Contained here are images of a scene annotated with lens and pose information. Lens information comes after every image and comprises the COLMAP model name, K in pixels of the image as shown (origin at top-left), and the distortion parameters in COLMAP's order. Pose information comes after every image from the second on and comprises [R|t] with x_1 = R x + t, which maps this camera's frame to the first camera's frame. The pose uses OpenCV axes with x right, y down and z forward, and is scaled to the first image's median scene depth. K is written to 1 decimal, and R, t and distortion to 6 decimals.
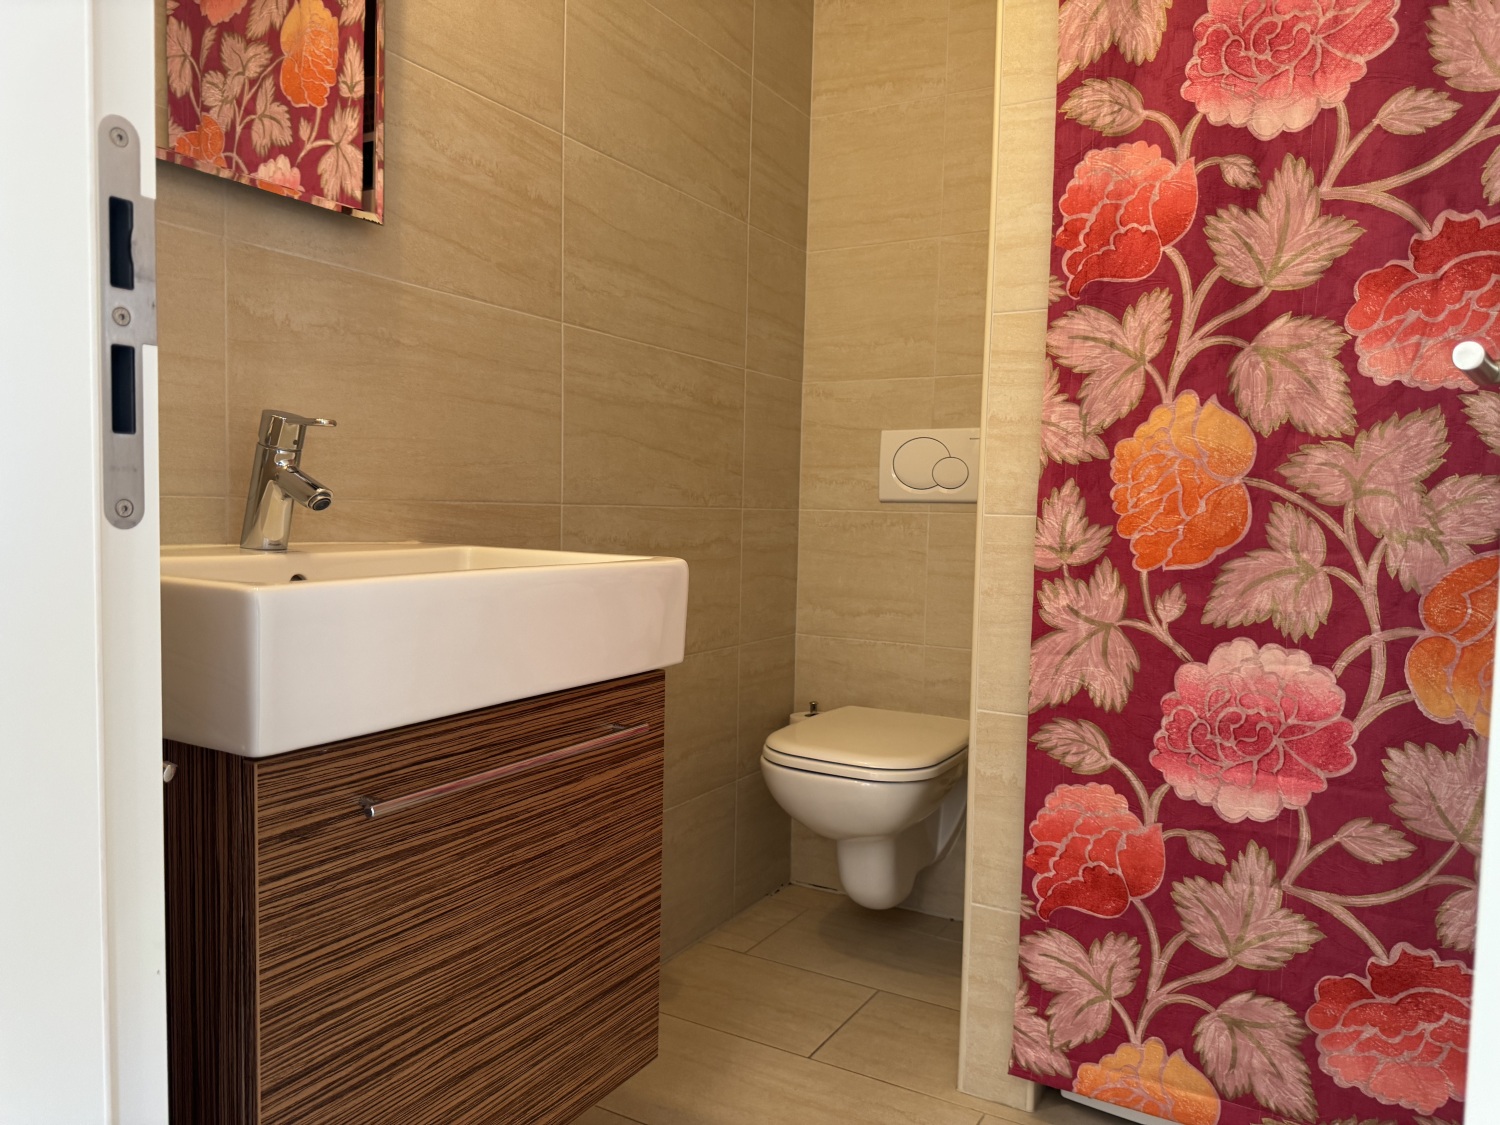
lens RADIAL K [[1070.7, 0, 750.0], [0, 1070.7, 564.1], [0, 0, 1]] dist [0.034079, -0.048303]
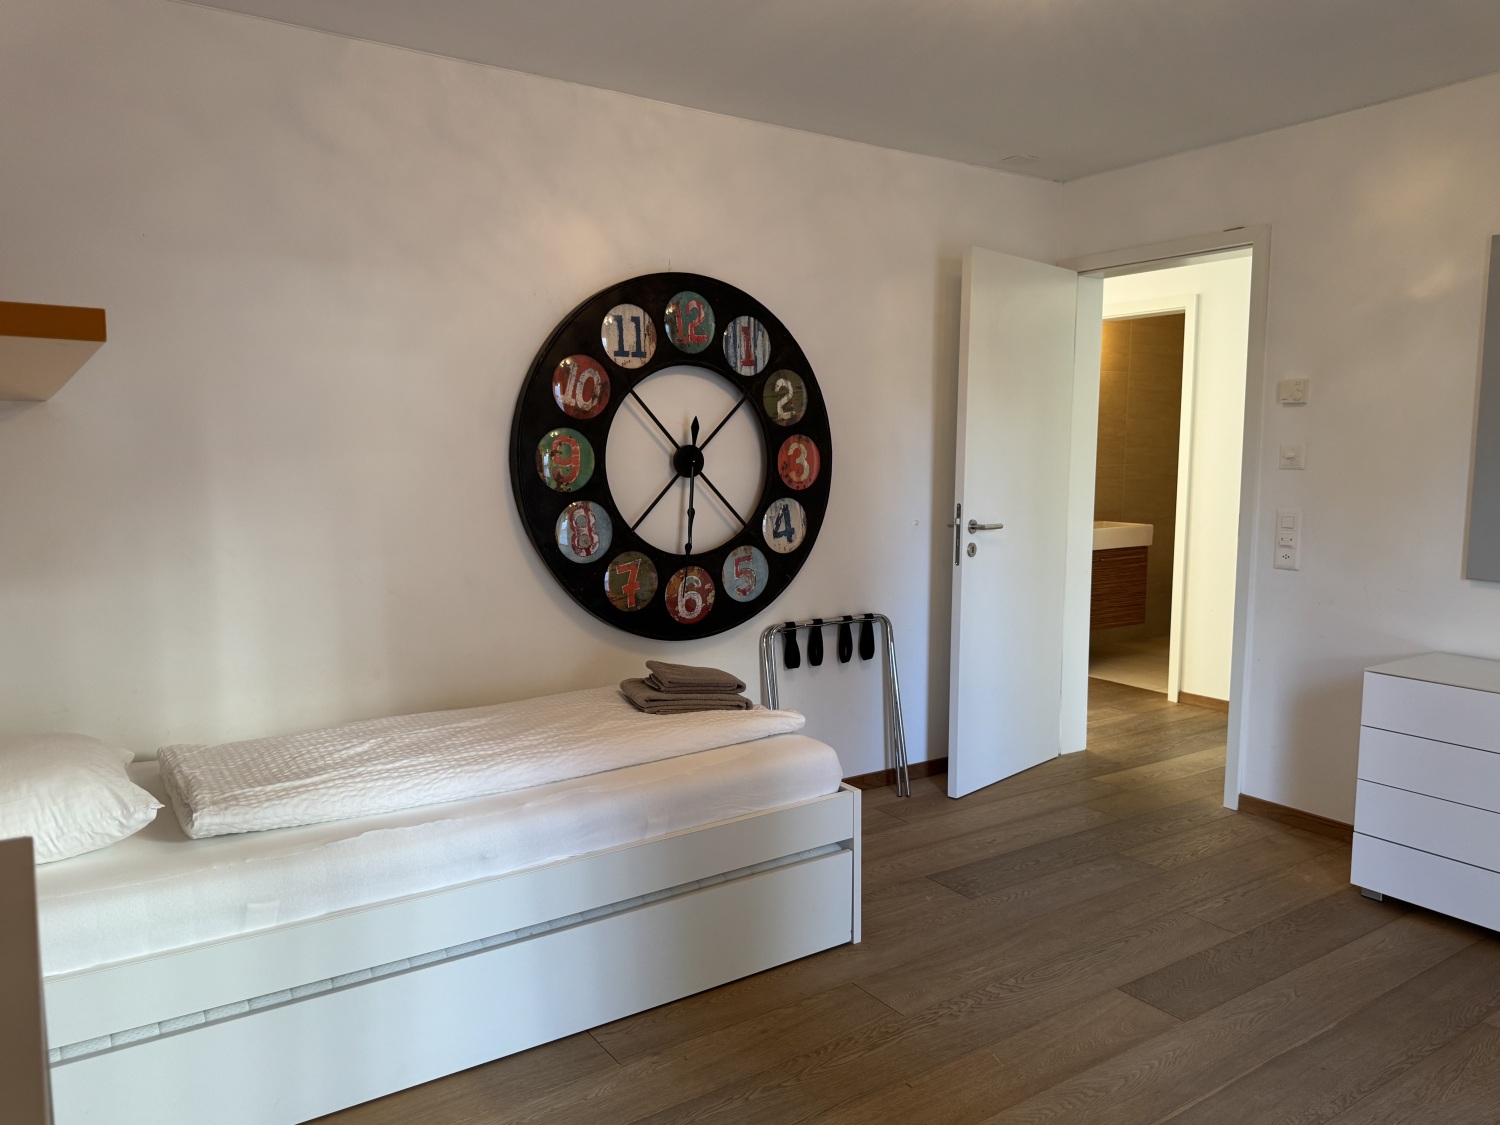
lens RADIAL K [[1070.7, 0, 749.4], [0, 1070.7, 562.4], [0, 0, 1]] dist [0.034079, -0.048303]
pose [[0.895931, 0.031014, -0.443109, 0.546608], [-0.008168, 0.998541, 0.053375, -0.101857], [0.444118, -0.044201, 0.894877, -4.933043]]
